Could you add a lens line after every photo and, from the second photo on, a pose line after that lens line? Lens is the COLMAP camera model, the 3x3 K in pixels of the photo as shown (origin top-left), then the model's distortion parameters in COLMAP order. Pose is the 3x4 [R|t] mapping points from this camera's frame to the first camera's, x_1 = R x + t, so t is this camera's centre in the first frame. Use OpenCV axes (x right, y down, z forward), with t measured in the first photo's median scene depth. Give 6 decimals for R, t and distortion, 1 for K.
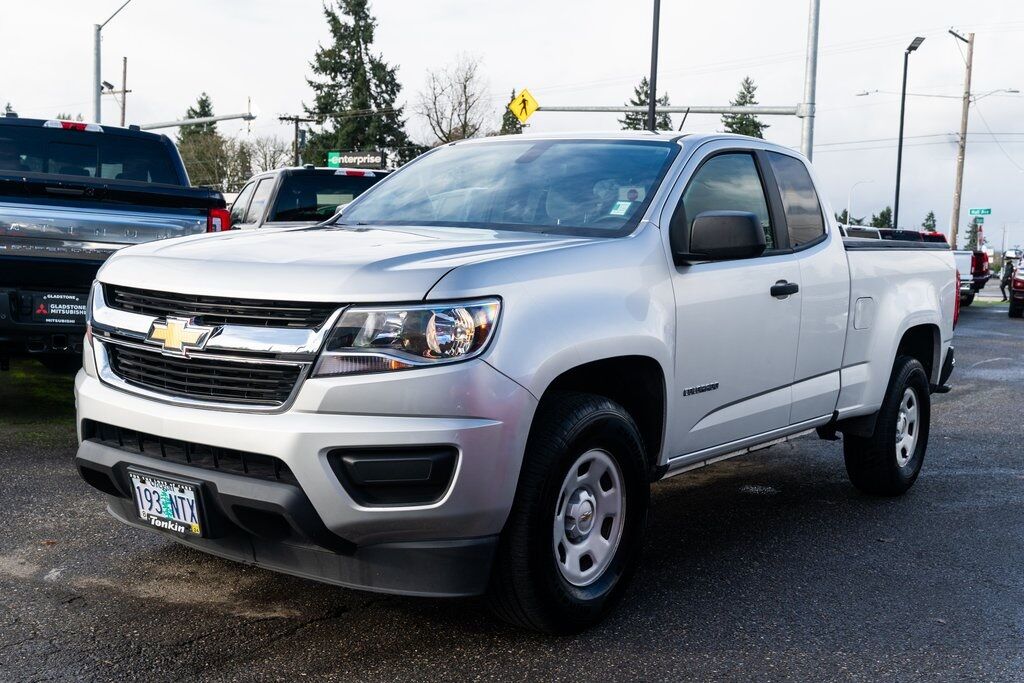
lens RADIAL K [[1184.0, 0, 512.0], [0, 1184.0, 341.5], [0, 0, 1]] dist [0.011432, 0.032945]
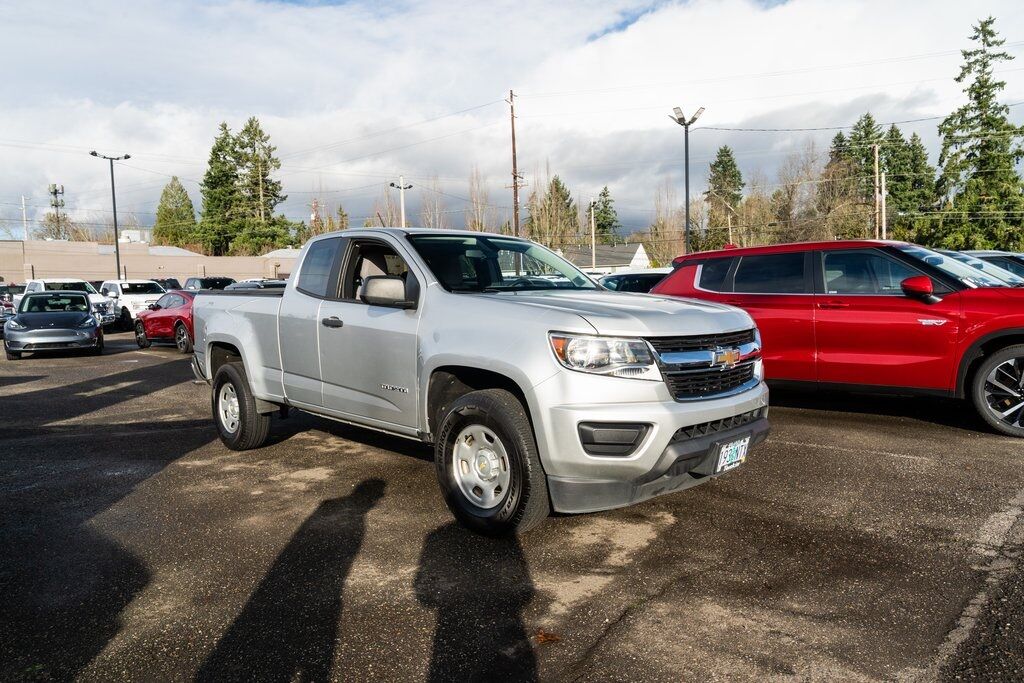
lens RADIAL K [[698.4, 0, 512.0], [0, 698.4, 341.5], [0, 0, 1]] dist [-0.030817, 0.019037]
pose [[0.175141, -0.112283, 0.978120, -1.324025], [0.107413, 0.989724, 0.094381, -0.156860], [-0.978666, 0.088533, 0.185402, 1.110857]]
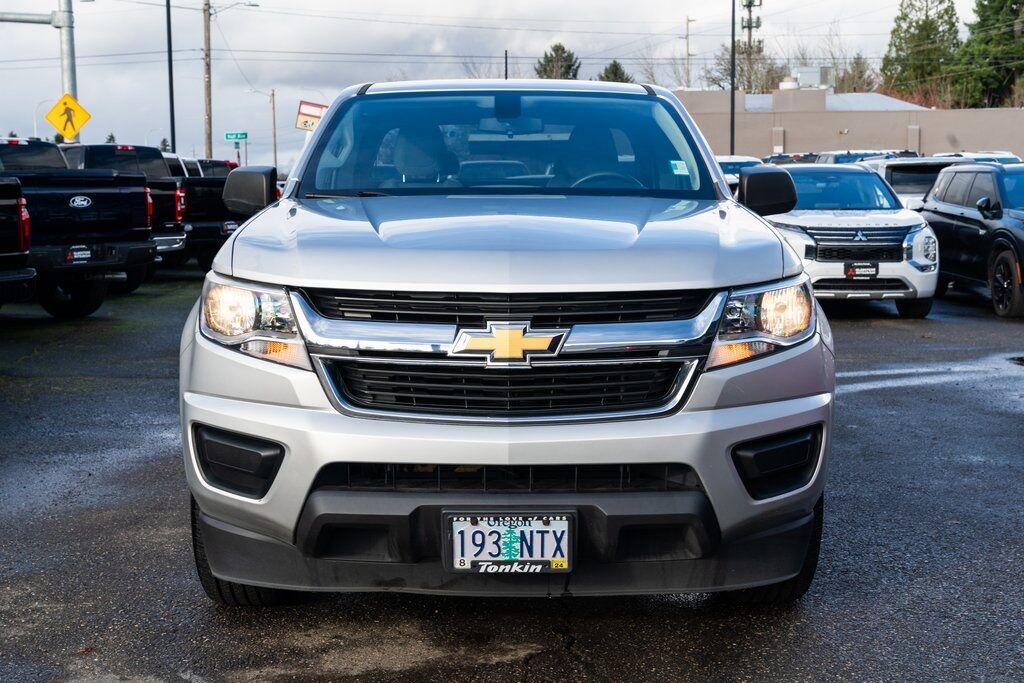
lens RADIAL K [[1355.9, 0, 512.0], [0, 1355.9, 341.5], [0, 0, 1]] dist [0.028773, 0.034109]
pose [[0.808804, -0.106136, 0.578422, -0.831082], [0.081598, 0.994319, 0.068351, -0.071344], [-0.582390, -0.008084, 0.812869, 0.216306]]
